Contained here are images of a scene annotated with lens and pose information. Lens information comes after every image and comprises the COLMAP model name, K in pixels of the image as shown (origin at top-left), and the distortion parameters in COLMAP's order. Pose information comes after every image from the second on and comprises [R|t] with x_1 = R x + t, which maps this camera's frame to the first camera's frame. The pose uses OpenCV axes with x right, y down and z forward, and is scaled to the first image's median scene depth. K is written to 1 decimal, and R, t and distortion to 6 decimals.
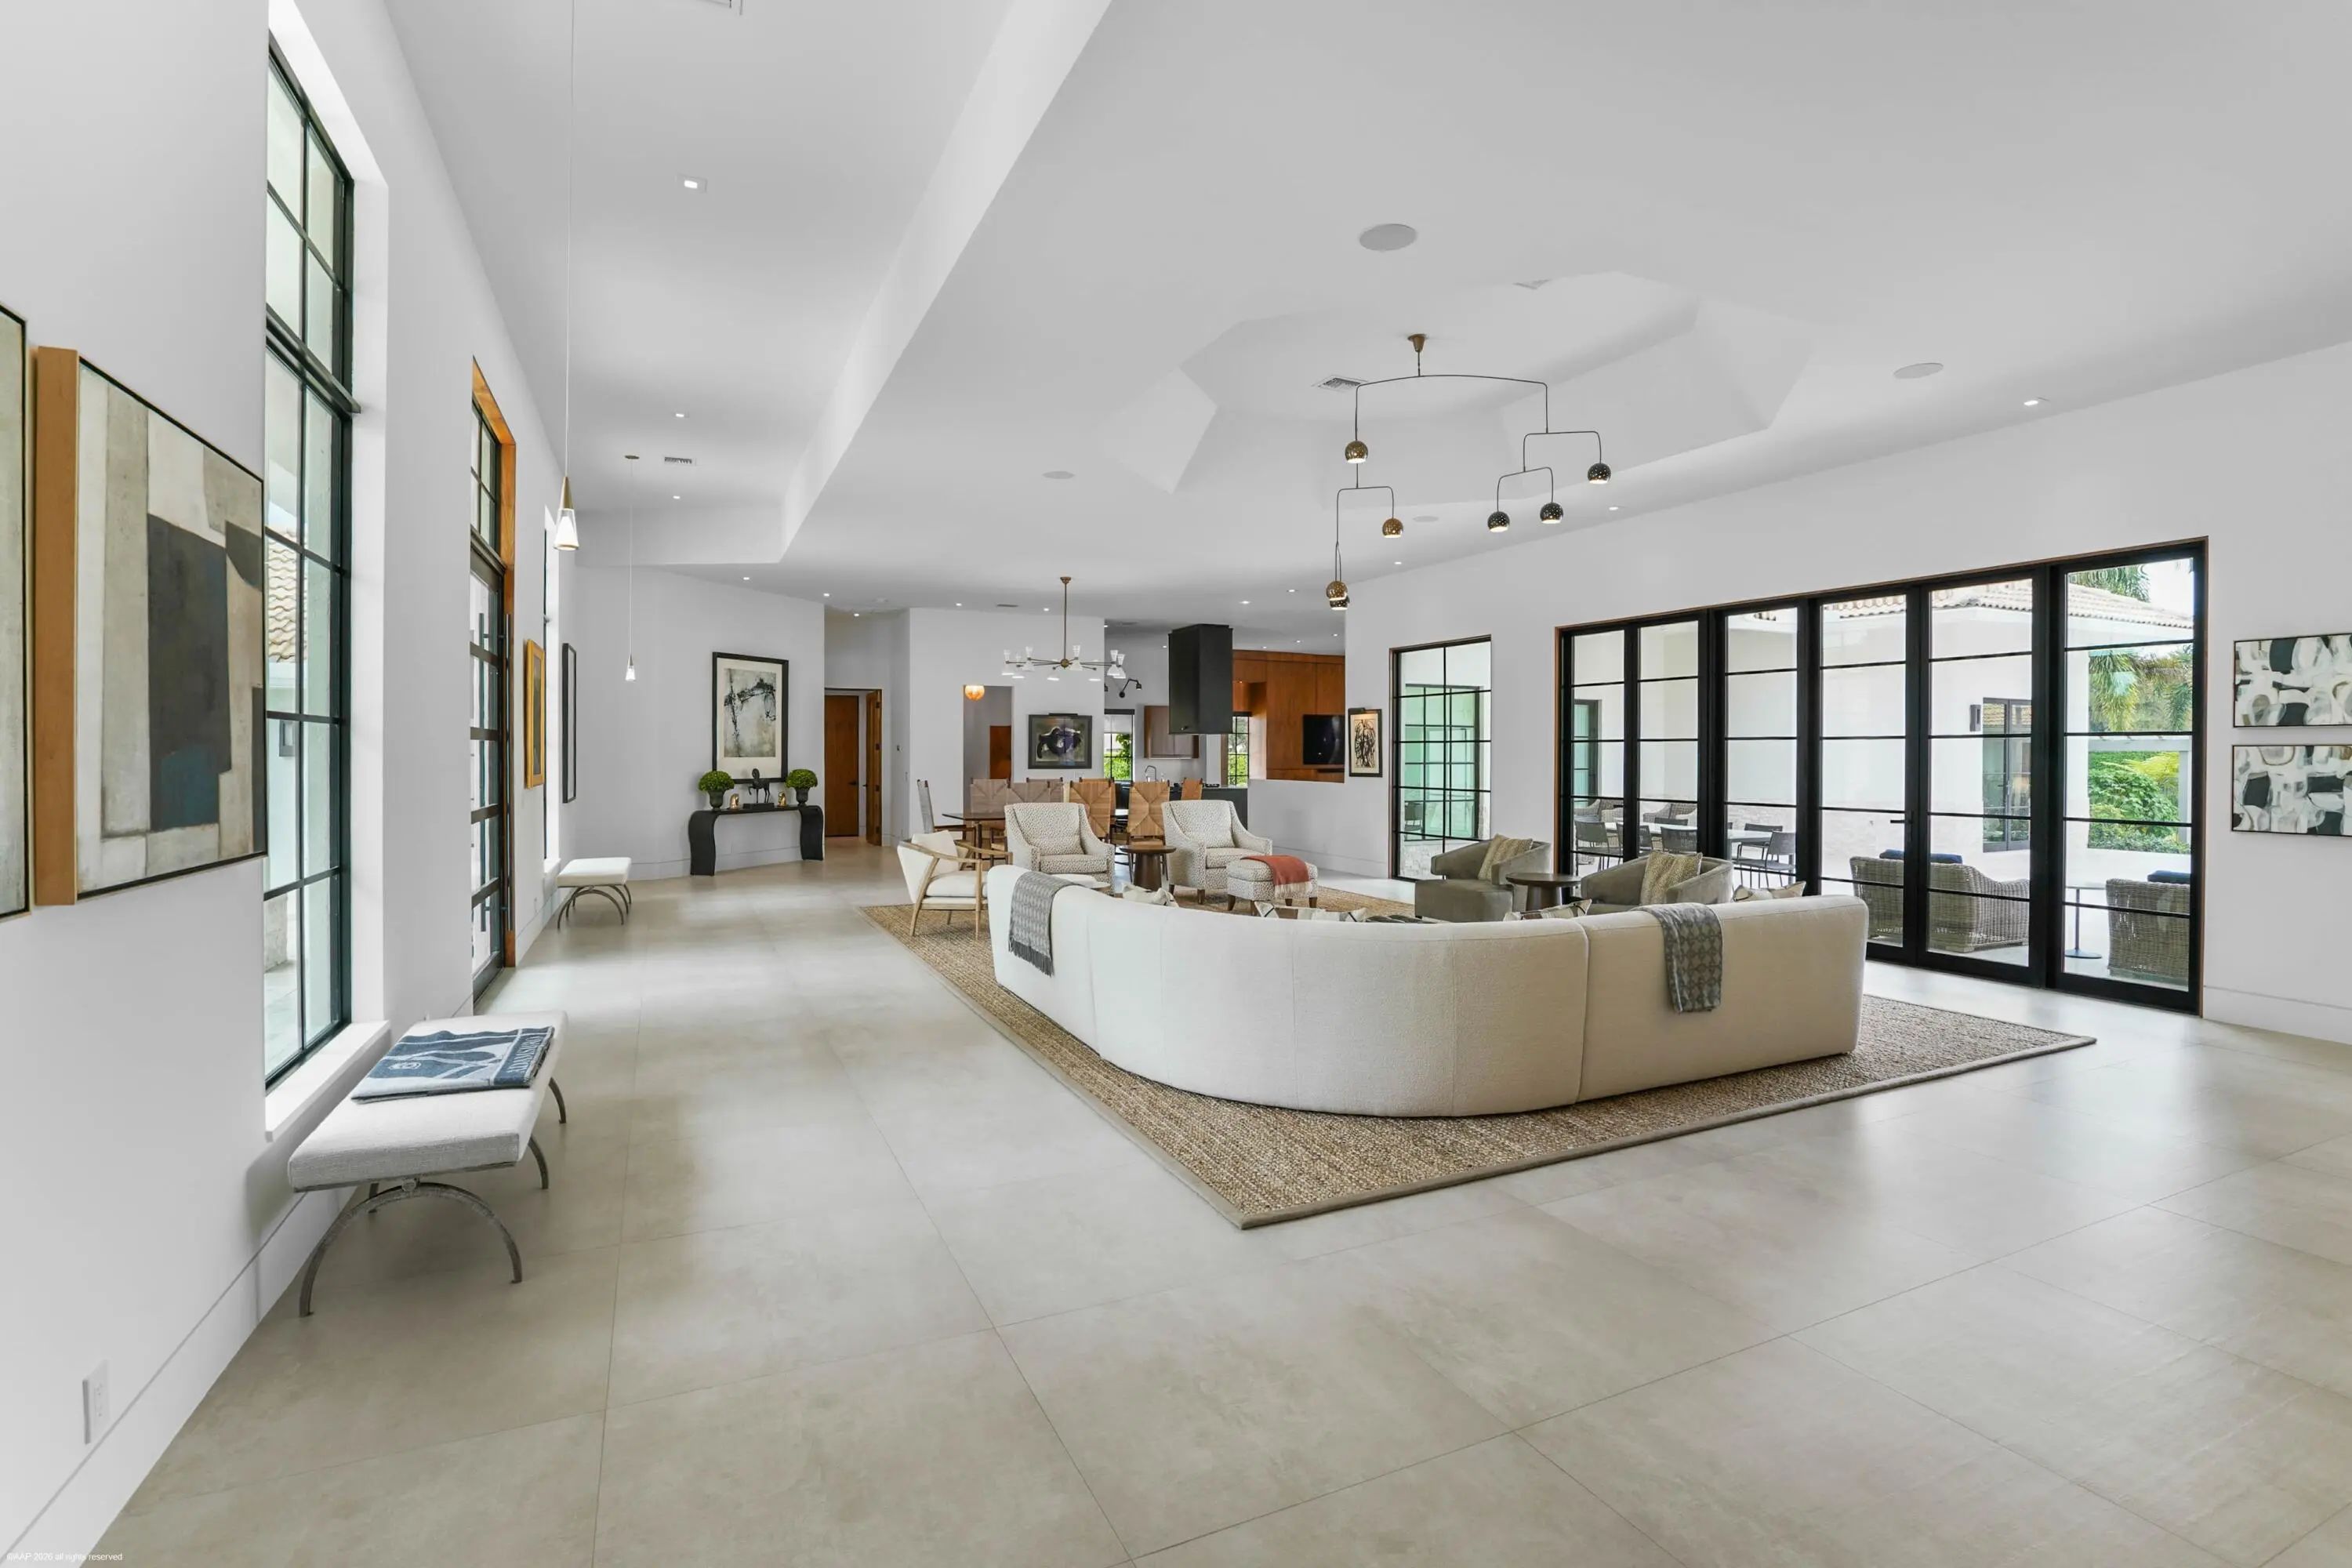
lens RADIAL K [[1085.6, 0, 1187.2], [0, 1085.6, 766.8], [0, 0, 1]] dist [-0.059567, 0.022264]
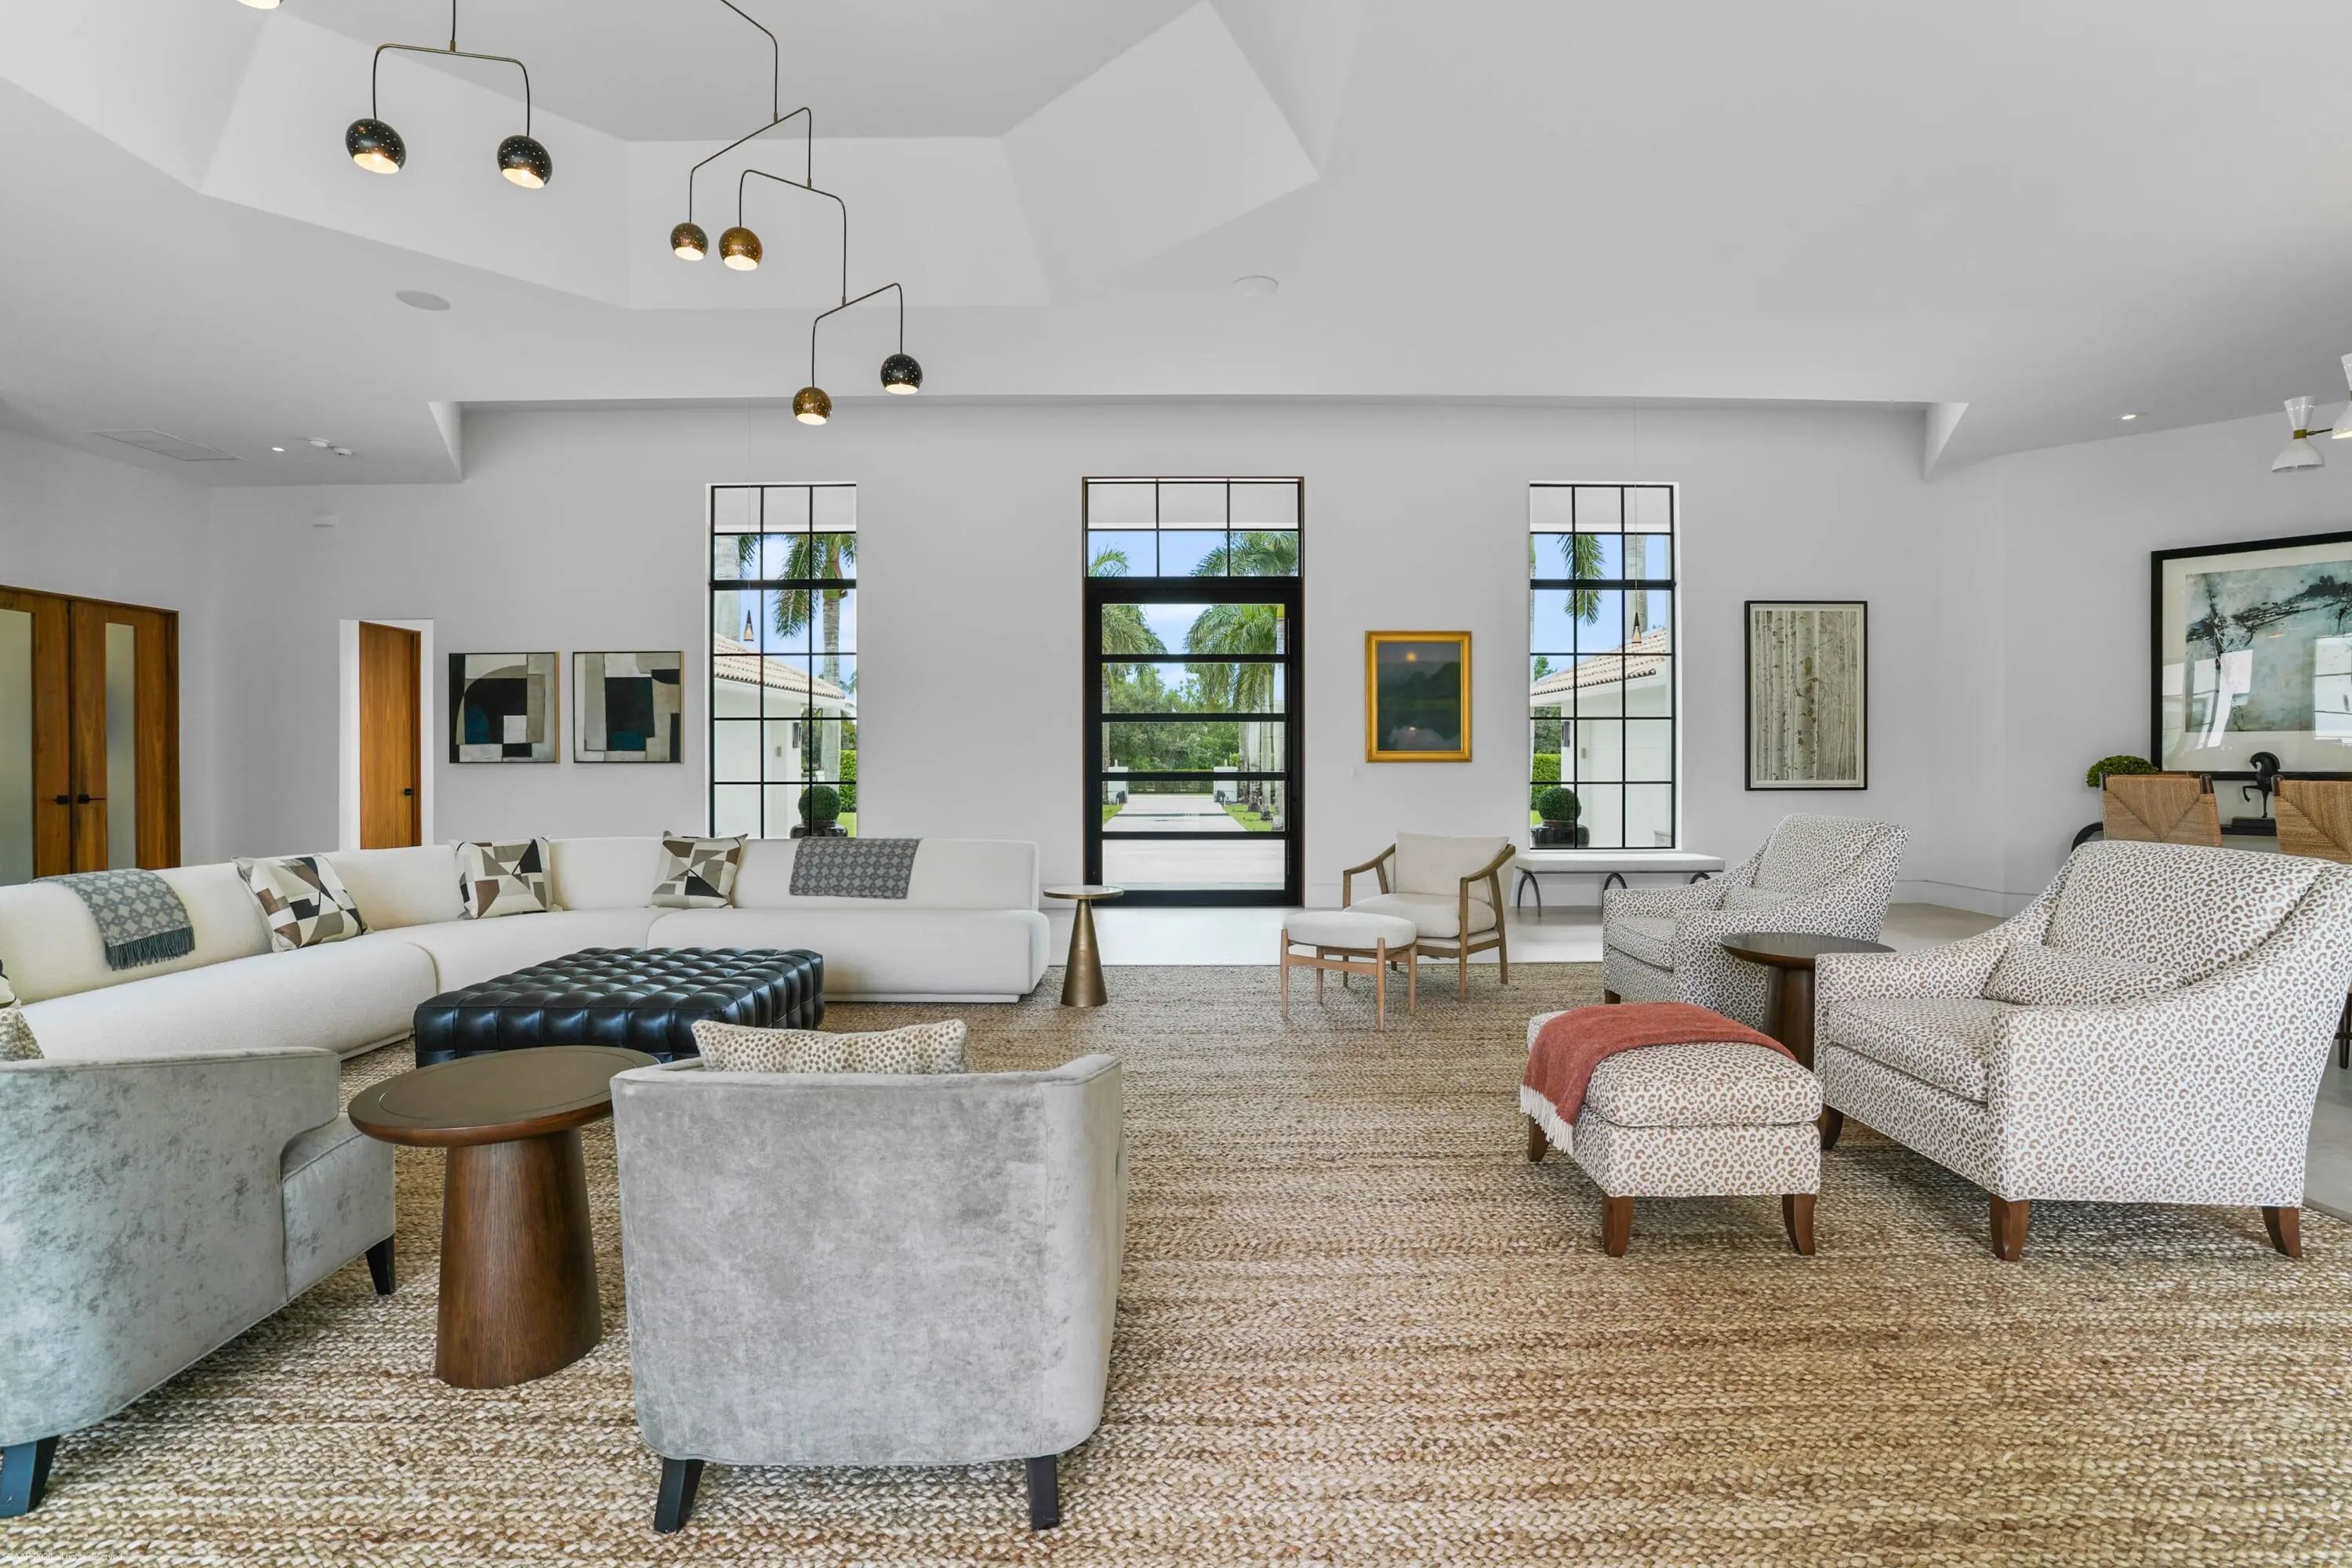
lens RADIAL K [[1085.6, 0, 1164.7], [0, 1085.6, 775.9], [0, 0, 1]] dist [-0.059567, 0.022264]
pose [[-0.433112, 0.013266, -0.901243, 0.315992], [-0.009965, 0.999760, 0.019505, 0.009047], [0.901285, 0.017428, -0.432876, 0.781409]]
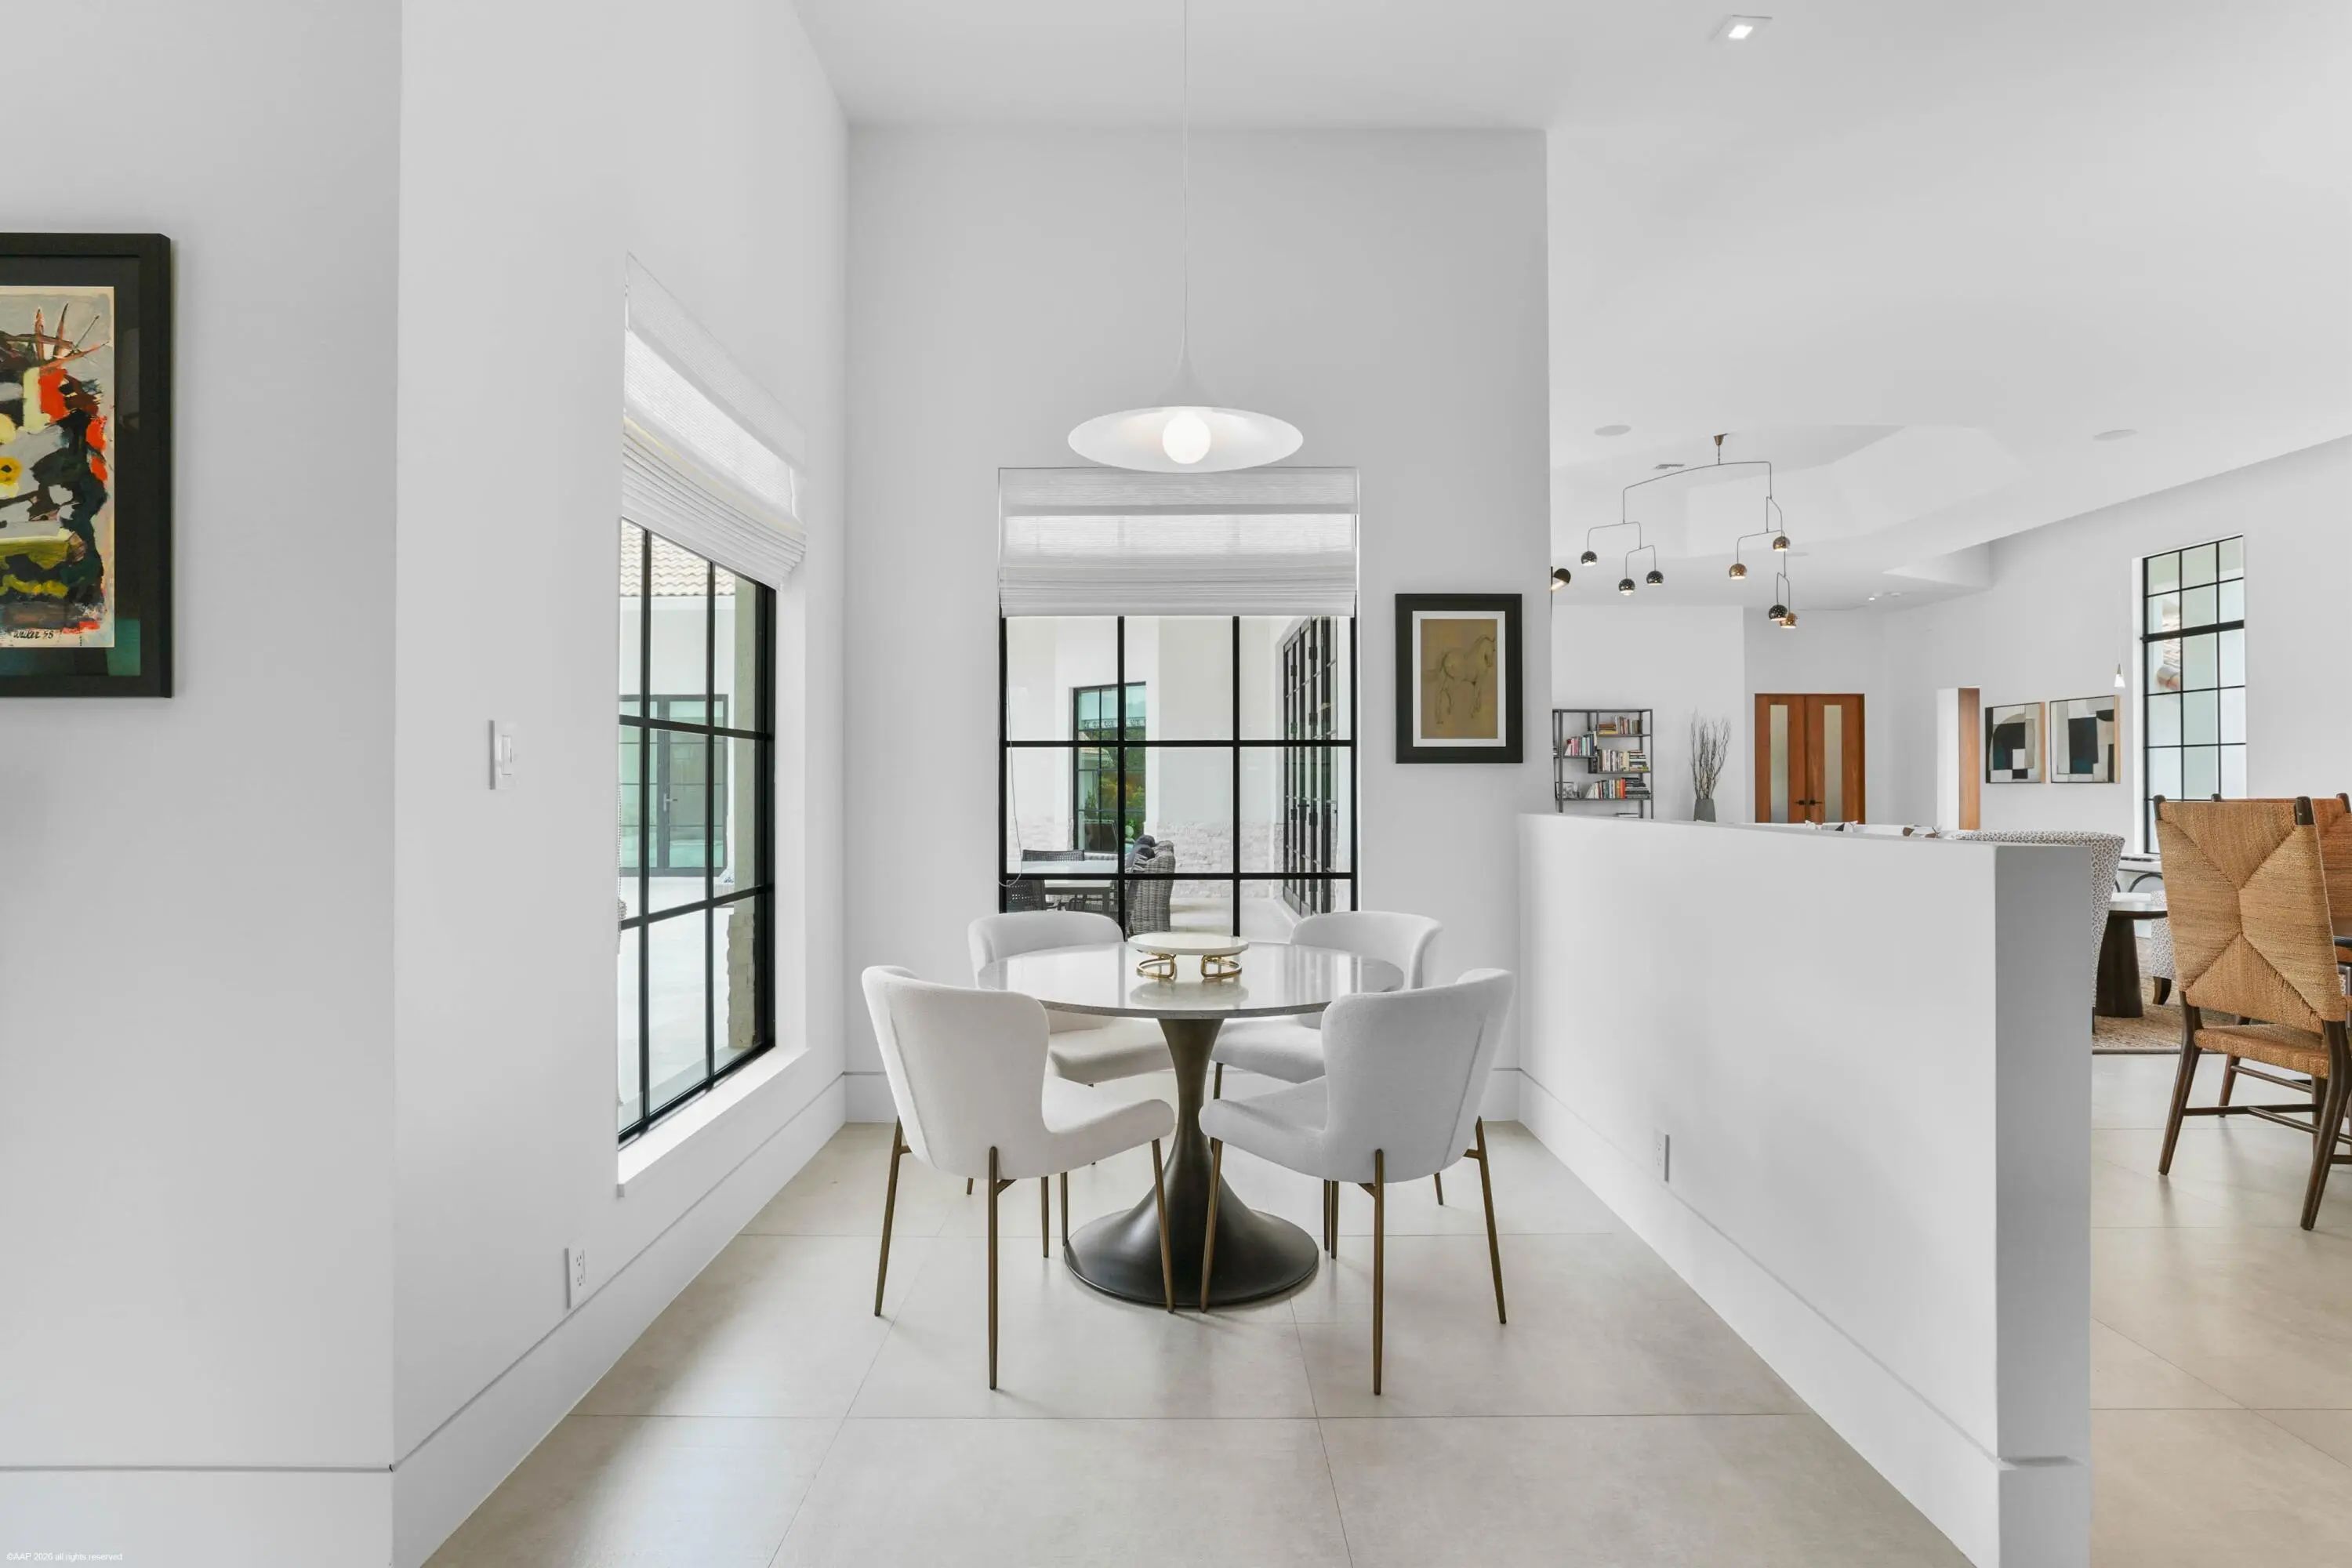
lens RADIAL K [[1199.3, 0, 1178.3], [0, 1199.3, 783.8], [0, 0, 1]] dist [-0.032329, 0.018180]
pose [[-0.905129, 0.000988, 0.425135, 0.109412], [0.005973, 0.999928, 0.010395, 0.003222], [-0.425094, 0.011948, -0.905070, 1.411009]]
